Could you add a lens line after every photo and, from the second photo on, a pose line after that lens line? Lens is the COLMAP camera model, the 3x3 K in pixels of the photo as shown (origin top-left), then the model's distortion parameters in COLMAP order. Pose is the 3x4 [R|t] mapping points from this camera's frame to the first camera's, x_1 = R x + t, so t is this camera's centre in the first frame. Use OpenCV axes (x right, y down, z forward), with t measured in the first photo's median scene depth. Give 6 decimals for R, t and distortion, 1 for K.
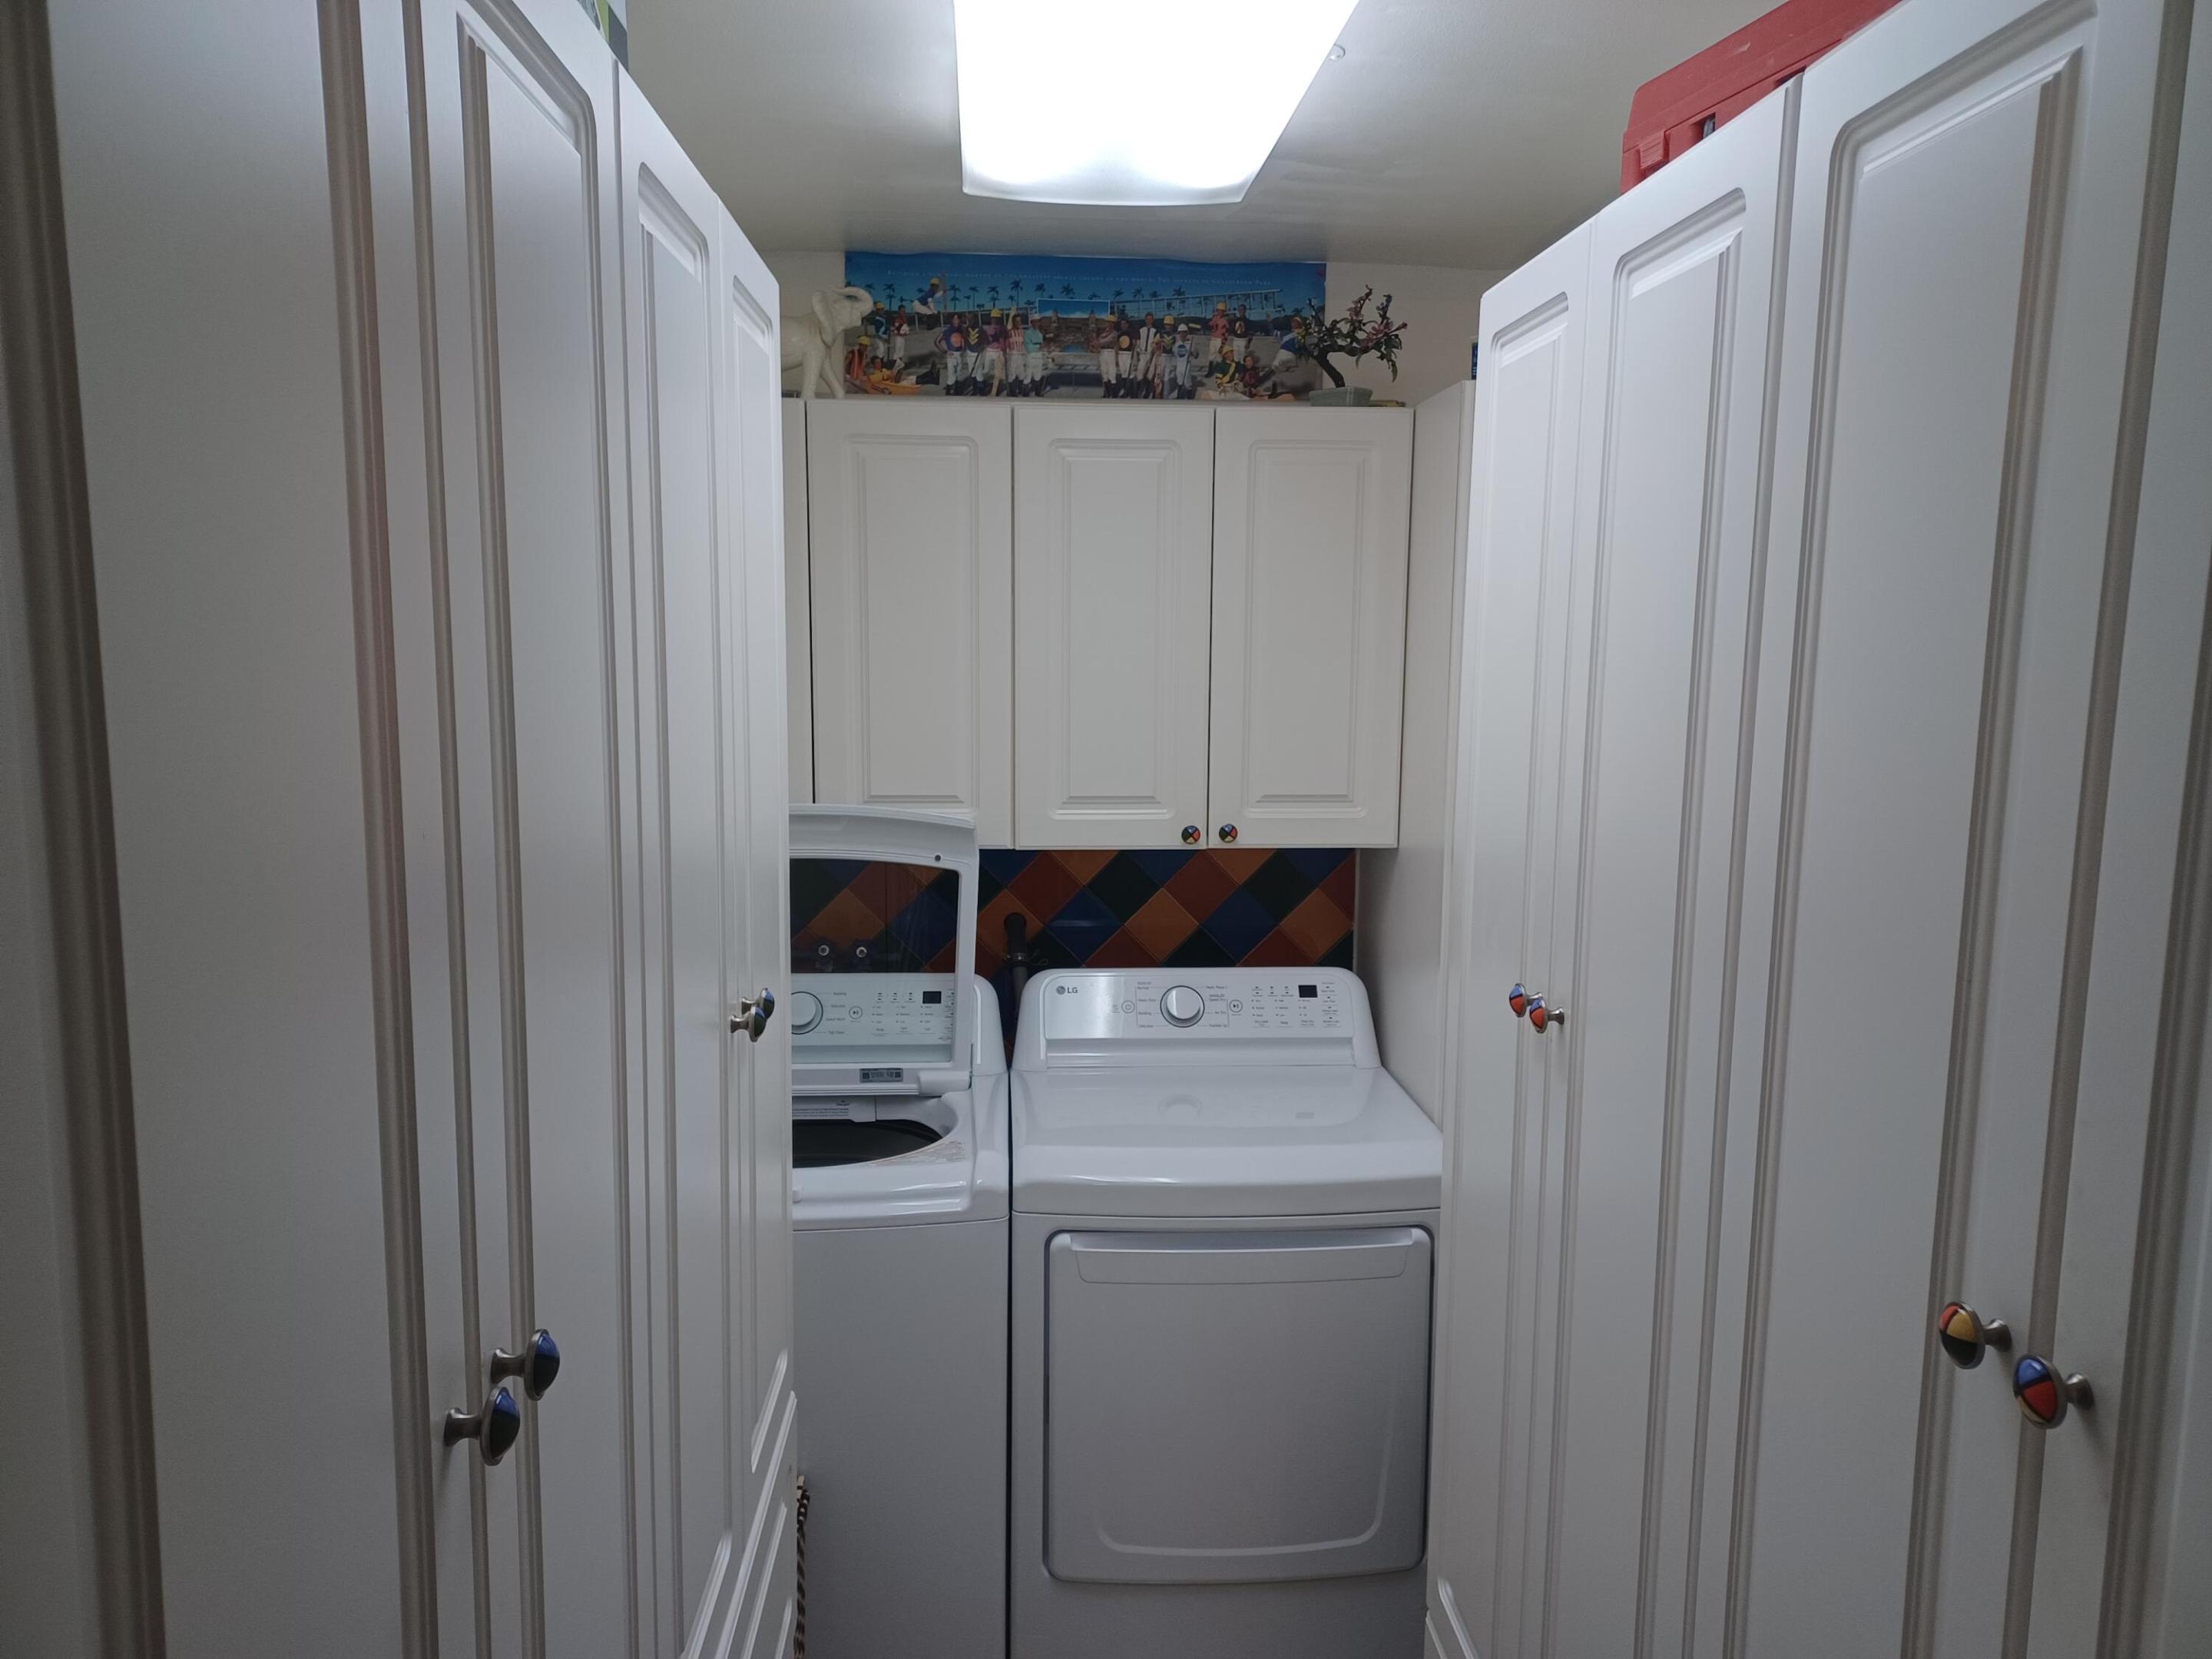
lens RADIAL K [[1612.2, 0, 1110.3], [0, 1612.2, 836.5], [0, 0, 1]] dist [0.046731, -0.026379]
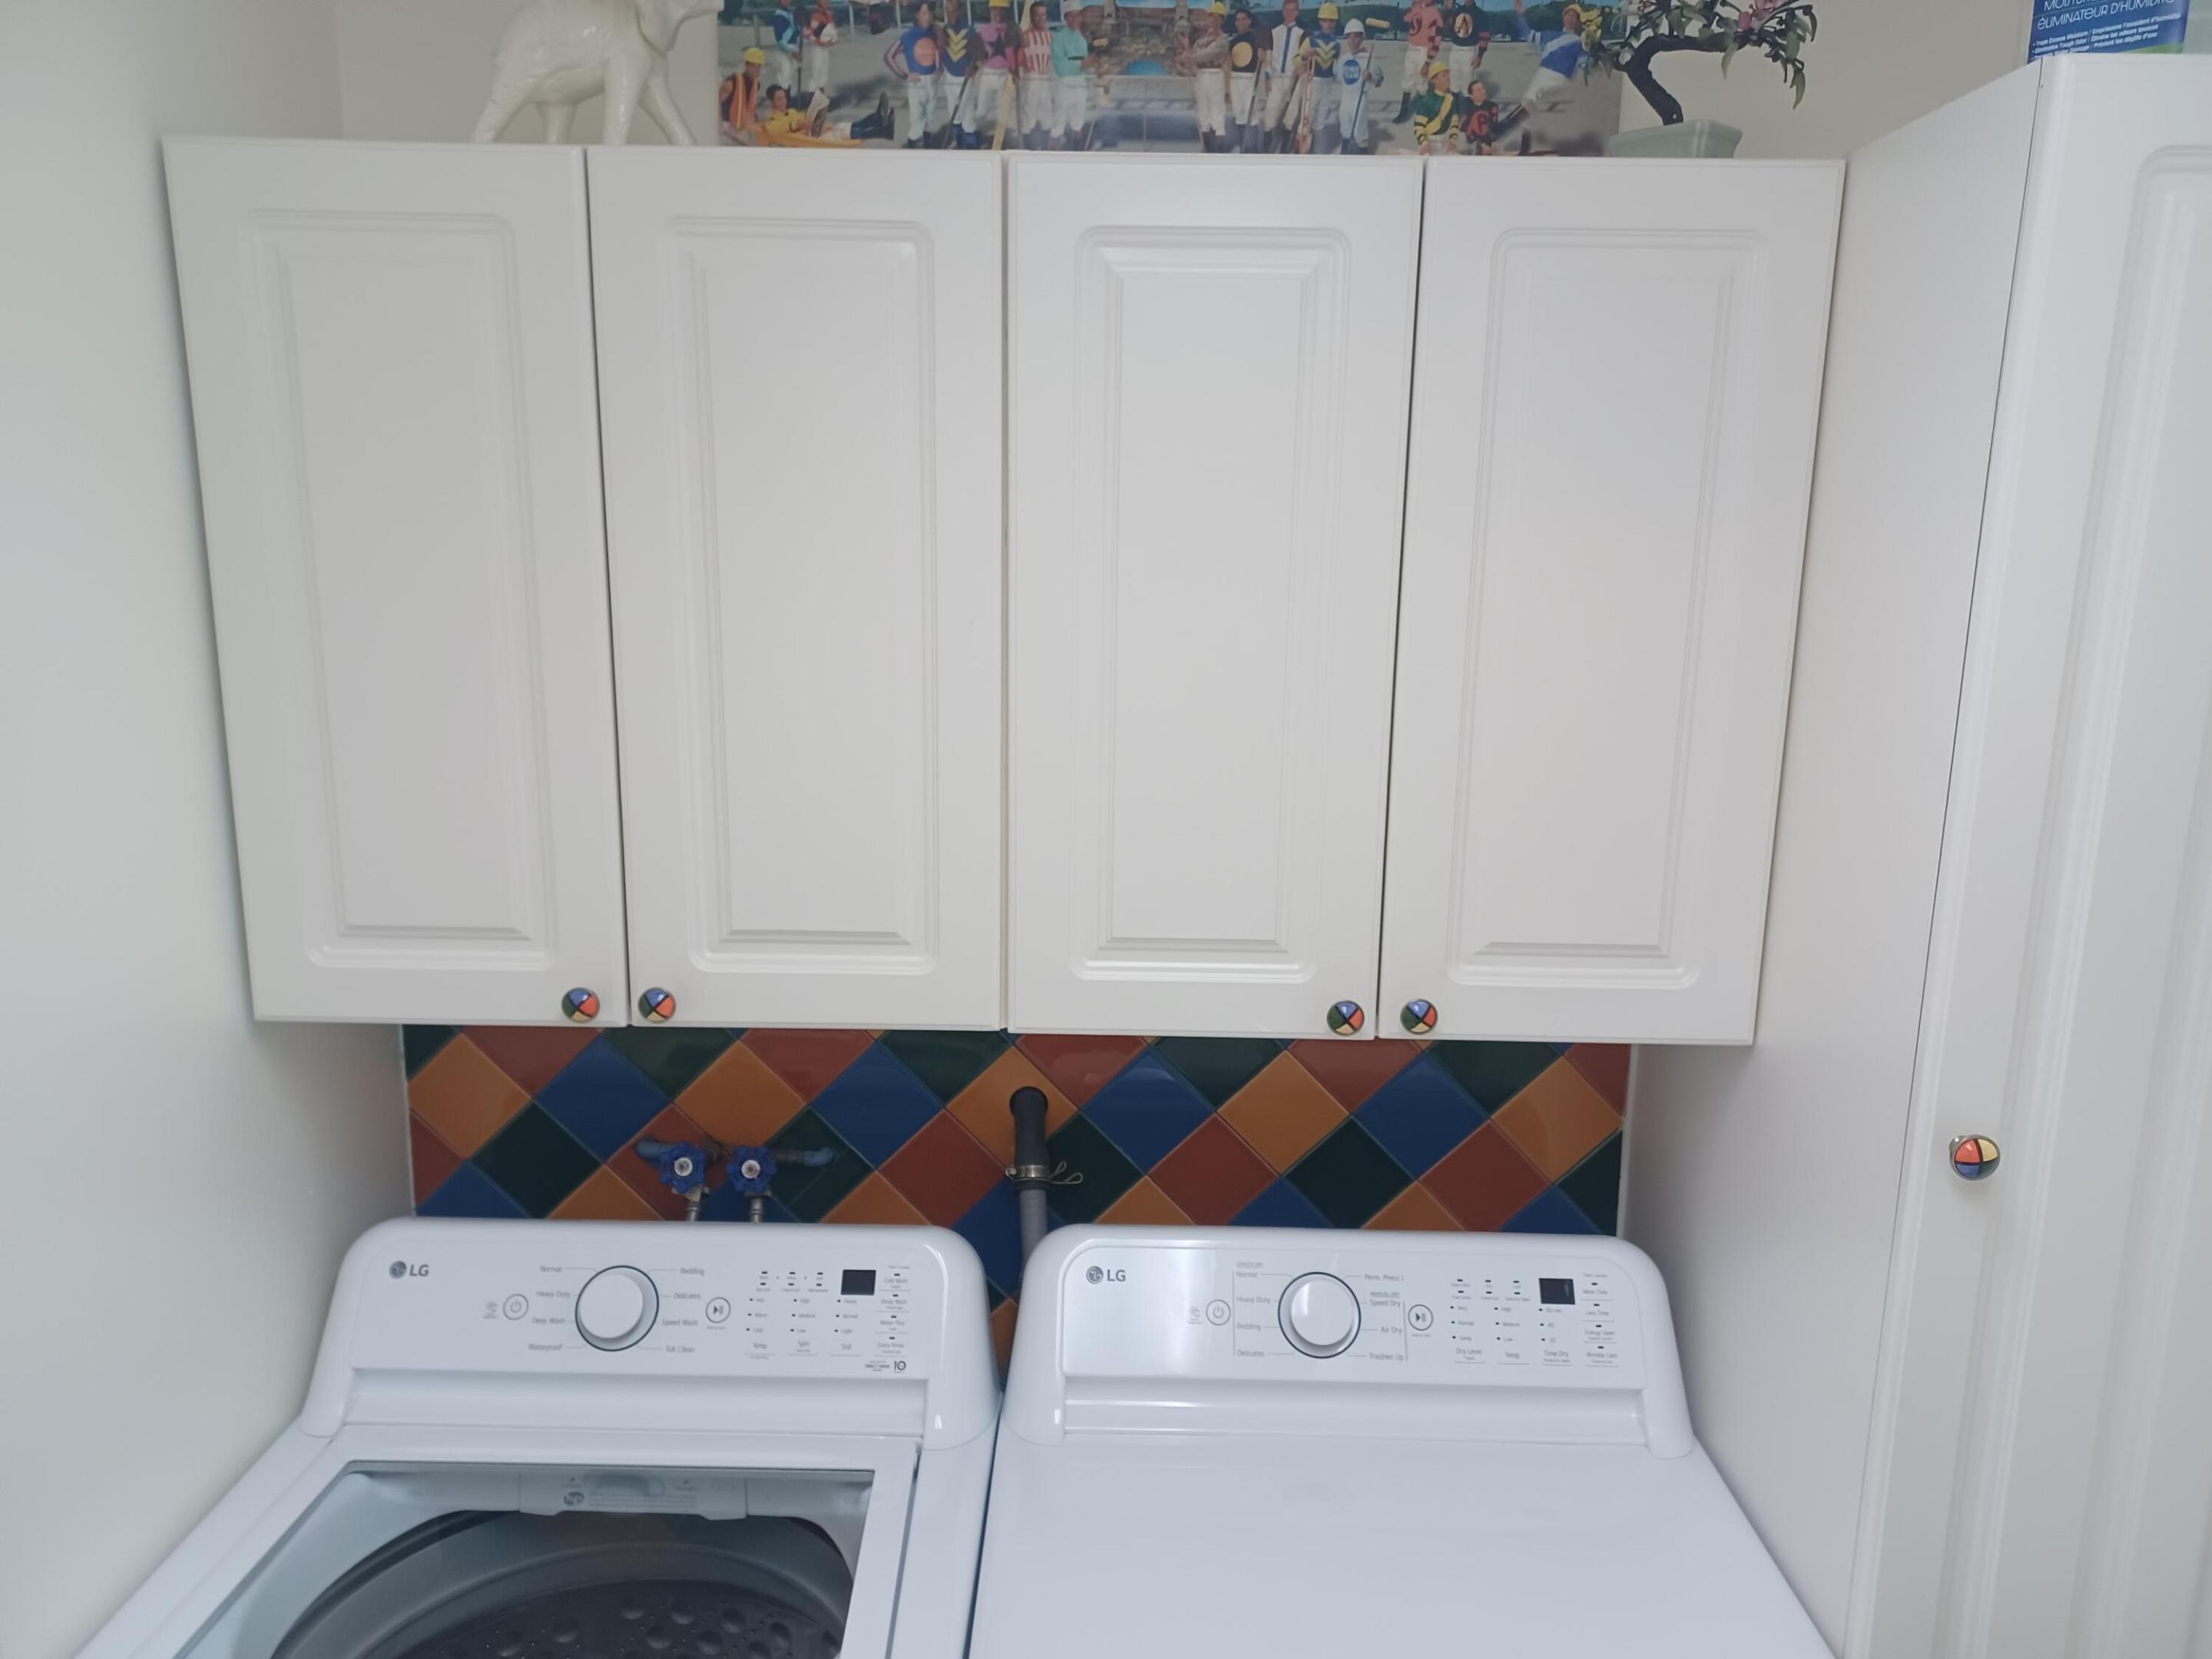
lens RADIAL K [[1612.2, 0, 1098.8], [0, 1612.2, 825.8], [0, 0, 1]] dist [0.046731, -0.026379]
pose [[0.996551, 0.023274, -0.079649, 0.010468], [-0.018221, 0.997810, 0.063588, -0.089172], [0.080954, -0.061917, 0.994793, 0.462414]]
